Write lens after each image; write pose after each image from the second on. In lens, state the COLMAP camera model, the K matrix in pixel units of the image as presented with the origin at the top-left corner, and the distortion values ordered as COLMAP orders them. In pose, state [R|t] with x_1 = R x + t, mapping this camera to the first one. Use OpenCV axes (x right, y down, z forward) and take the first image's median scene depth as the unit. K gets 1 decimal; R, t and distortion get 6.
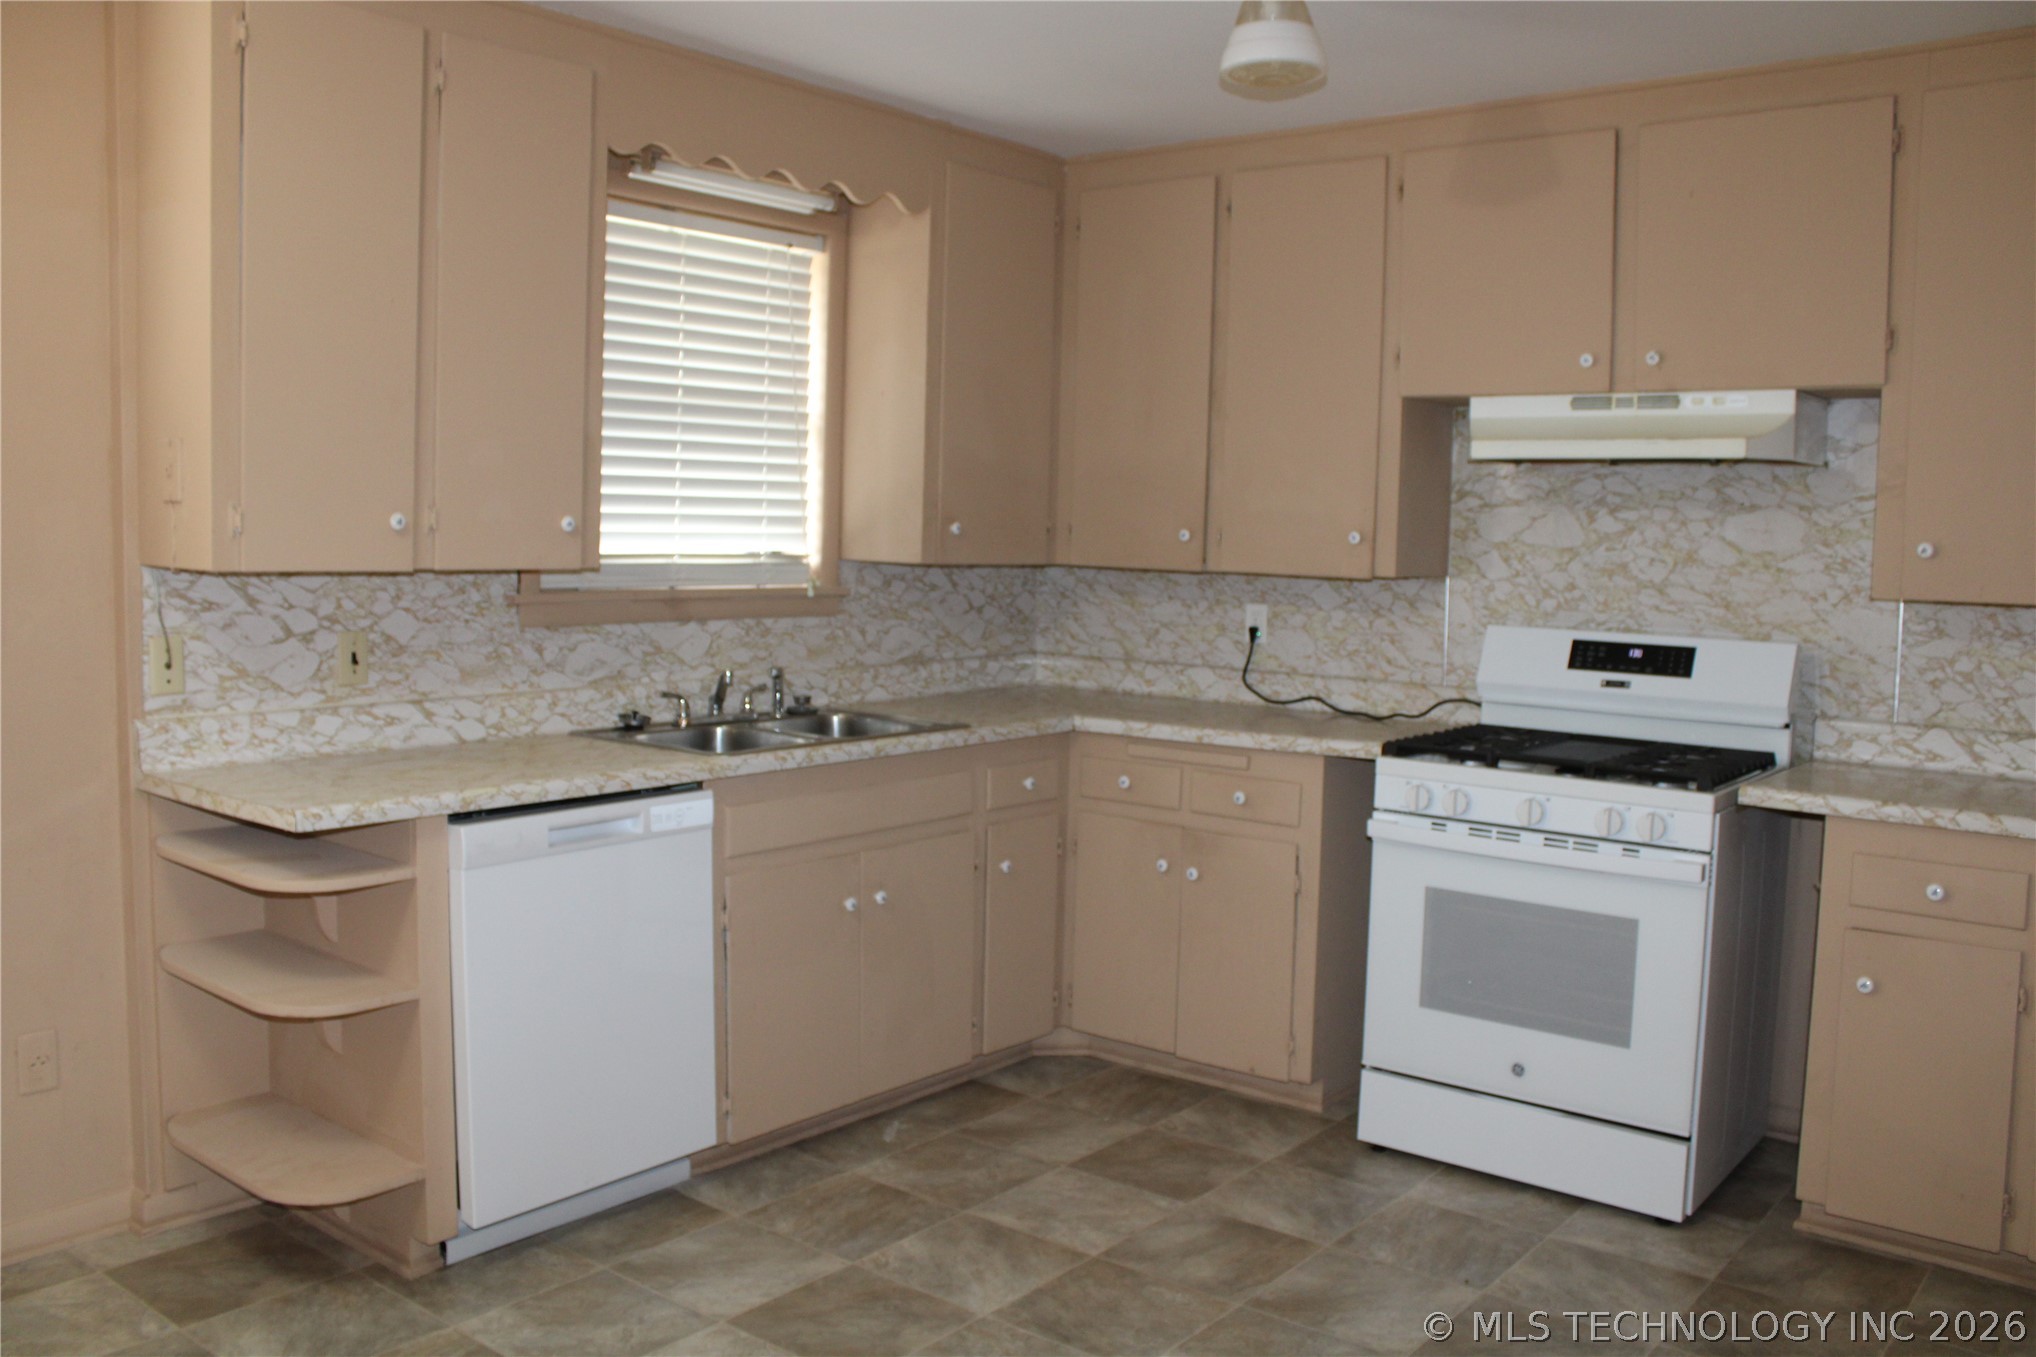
lens RADIAL K [[1759.5, 0, 1044.0], [0, 1759.5, 670.6], [0, 0, 1]] dist [-0.110711, 0.018104]
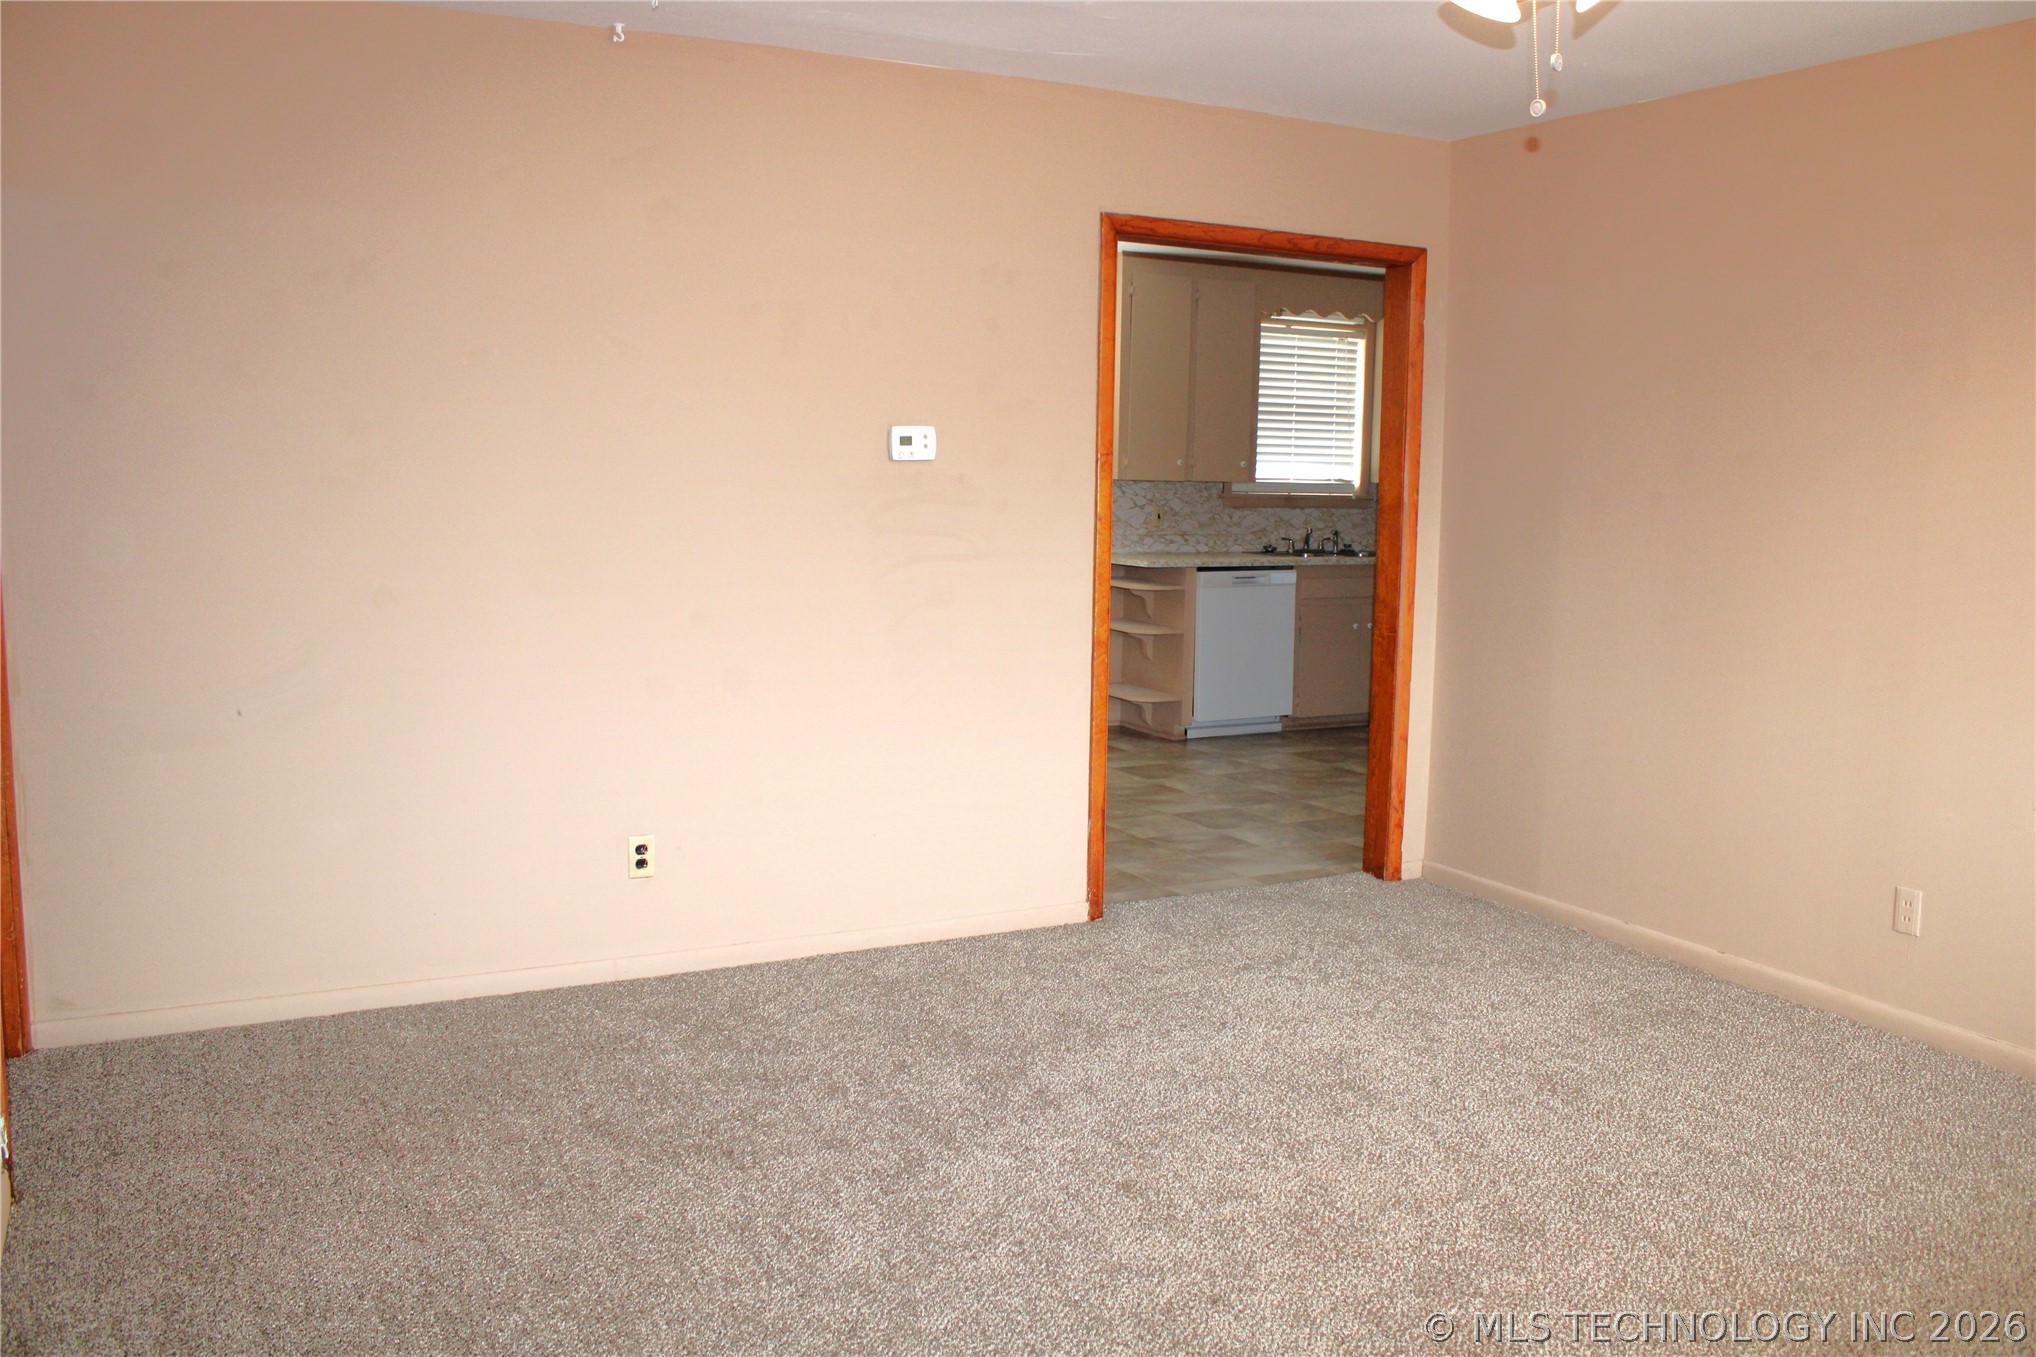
lens RADIAL K [[1759.5, 0, 1044.0], [0, 1759.5, 670.6], [0, 0, 1]] dist [-0.110711, 0.018104]
pose [[0.925672, 0.041315, -0.376064, 0.394990], [-0.030807, 0.998950, 0.033915, 0.127394], [0.377070, -0.019809, 0.925973, -1.355421]]
